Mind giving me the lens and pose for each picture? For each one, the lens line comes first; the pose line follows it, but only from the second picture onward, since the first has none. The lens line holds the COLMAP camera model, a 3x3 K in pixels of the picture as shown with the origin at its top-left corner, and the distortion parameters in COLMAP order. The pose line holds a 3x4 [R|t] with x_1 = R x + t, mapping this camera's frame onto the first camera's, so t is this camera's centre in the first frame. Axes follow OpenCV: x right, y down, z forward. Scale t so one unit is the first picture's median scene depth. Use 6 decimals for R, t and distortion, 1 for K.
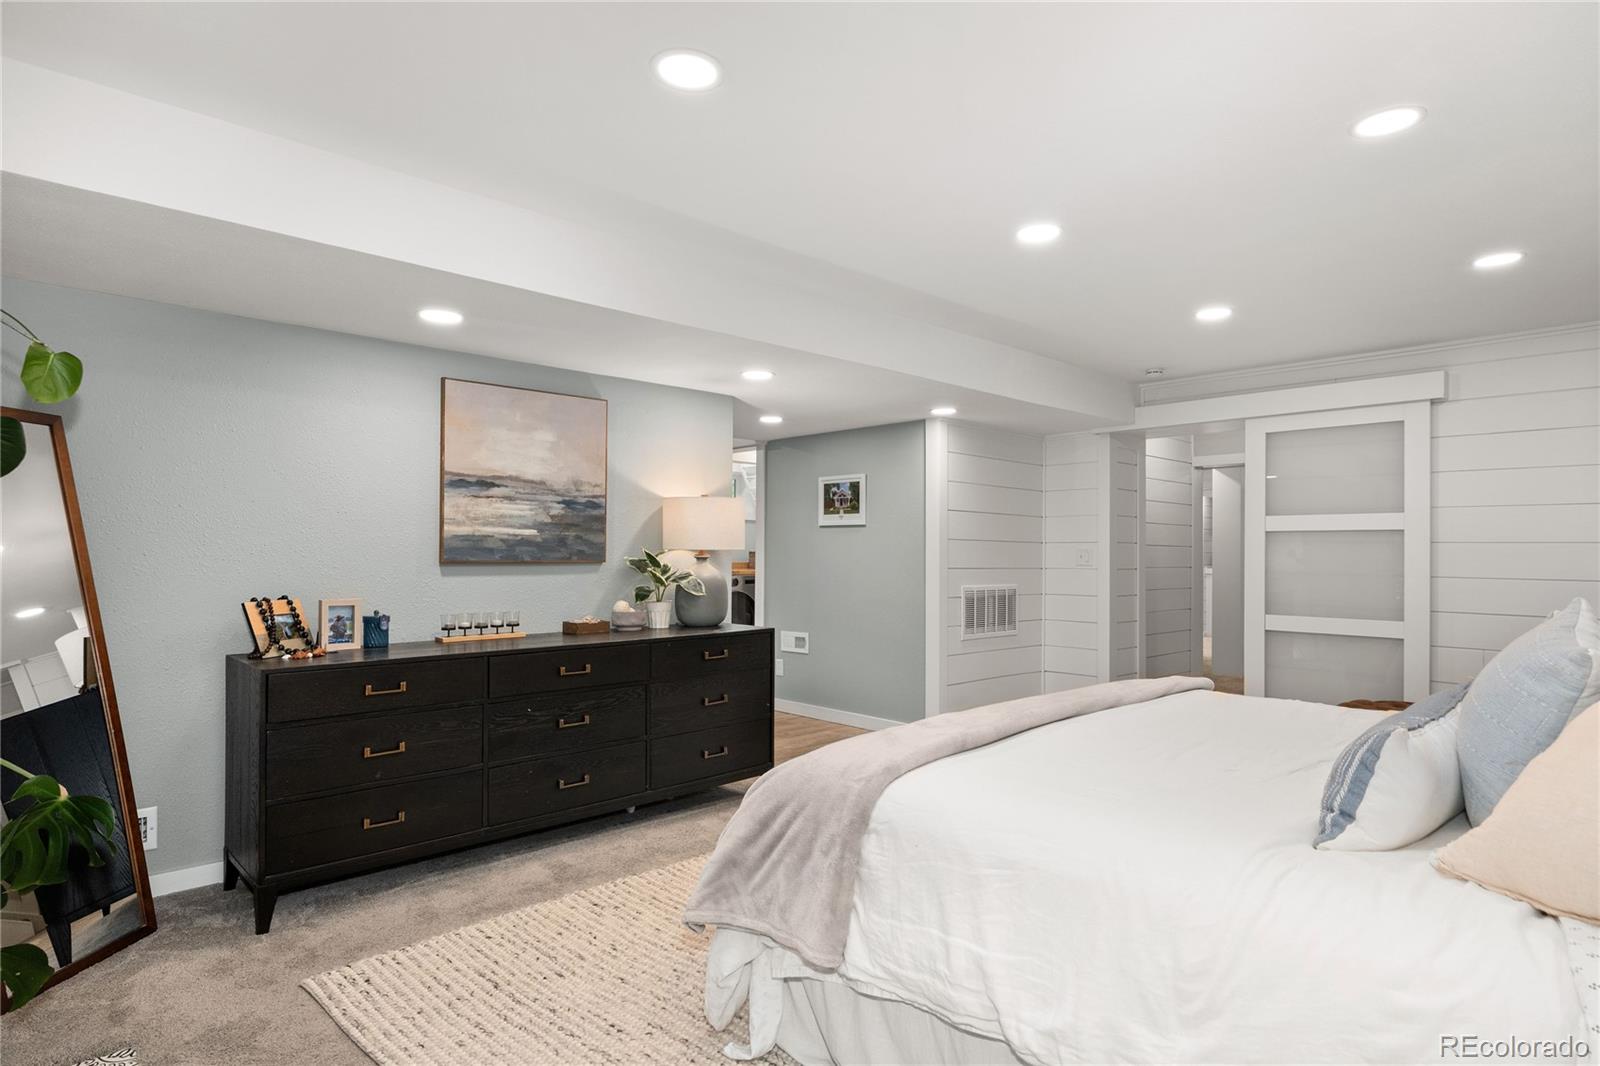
lens RADIAL K [[867.1, 0, 796.4], [0, 867.1, 541.5], [0, 0, 1]] dist [0.003459, 0.000266]
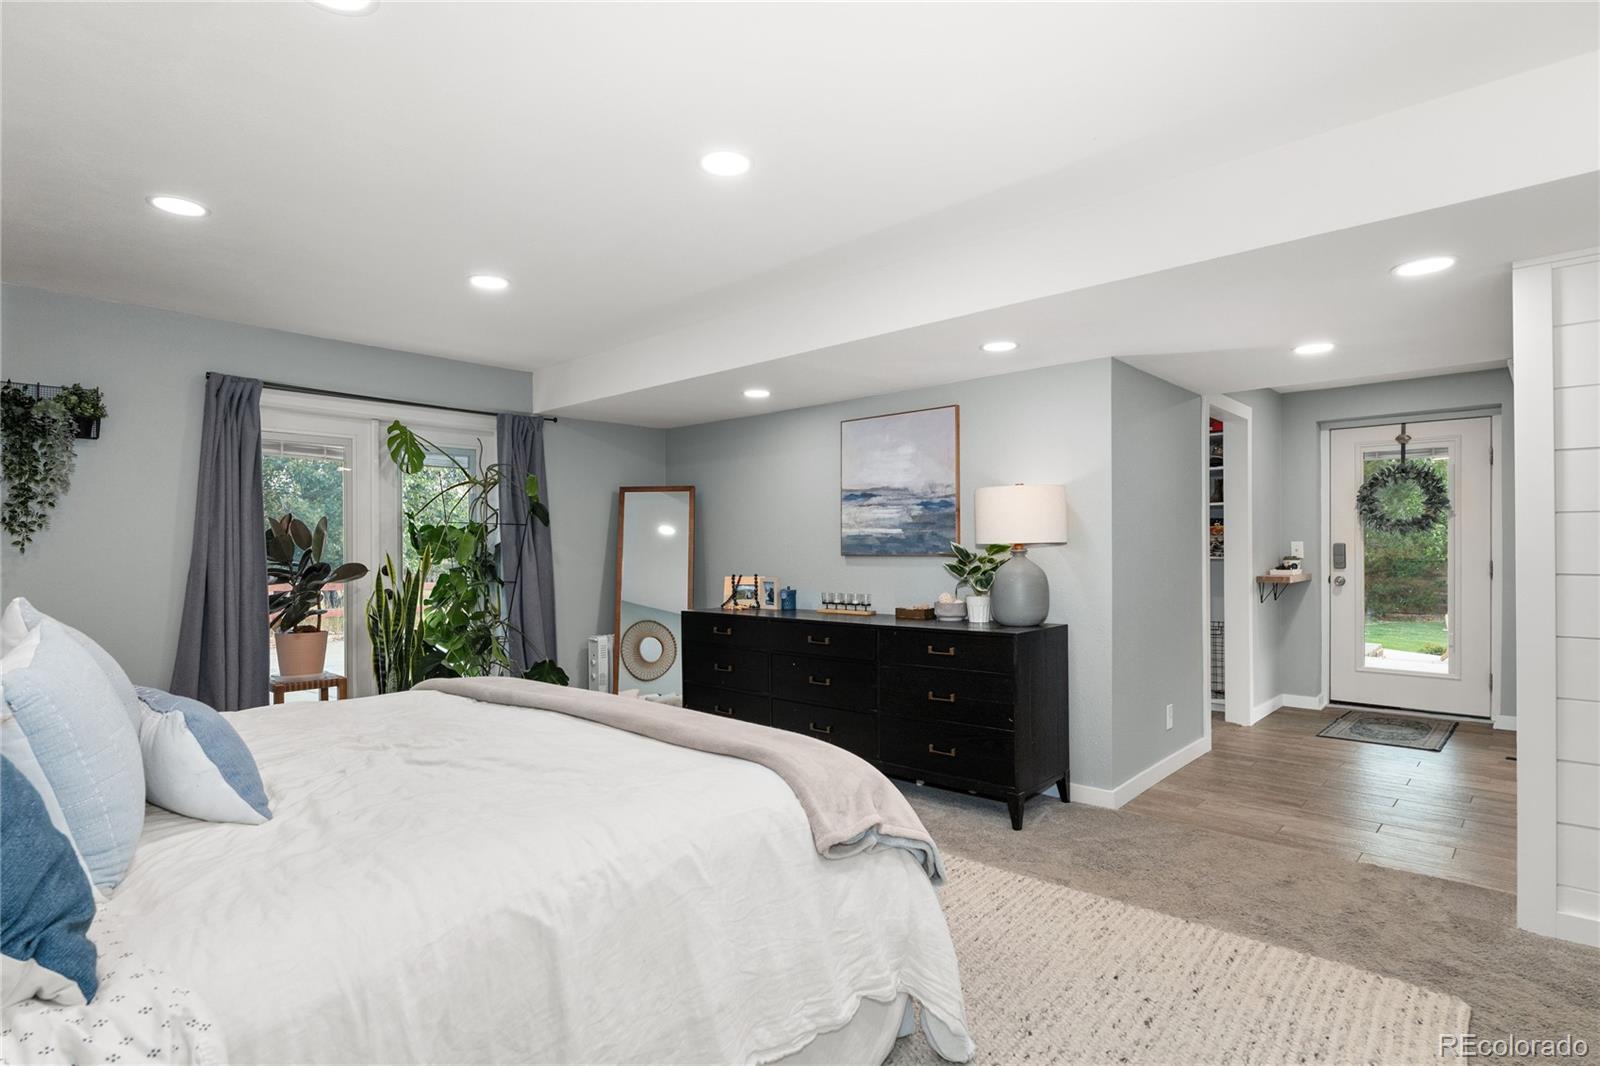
lens RADIAL K [[826.6, 0, 796.6], [0, 826.6, 539.9], [0, 0, 1]] dist [-0.003154, -0.000020]
pose [[0.058024, -0.009115, -0.998274, 0.852983], [0.023603, 0.999691, -0.007756, 0.007375], [0.998036, -0.023112, 0.058221, 0.800205]]
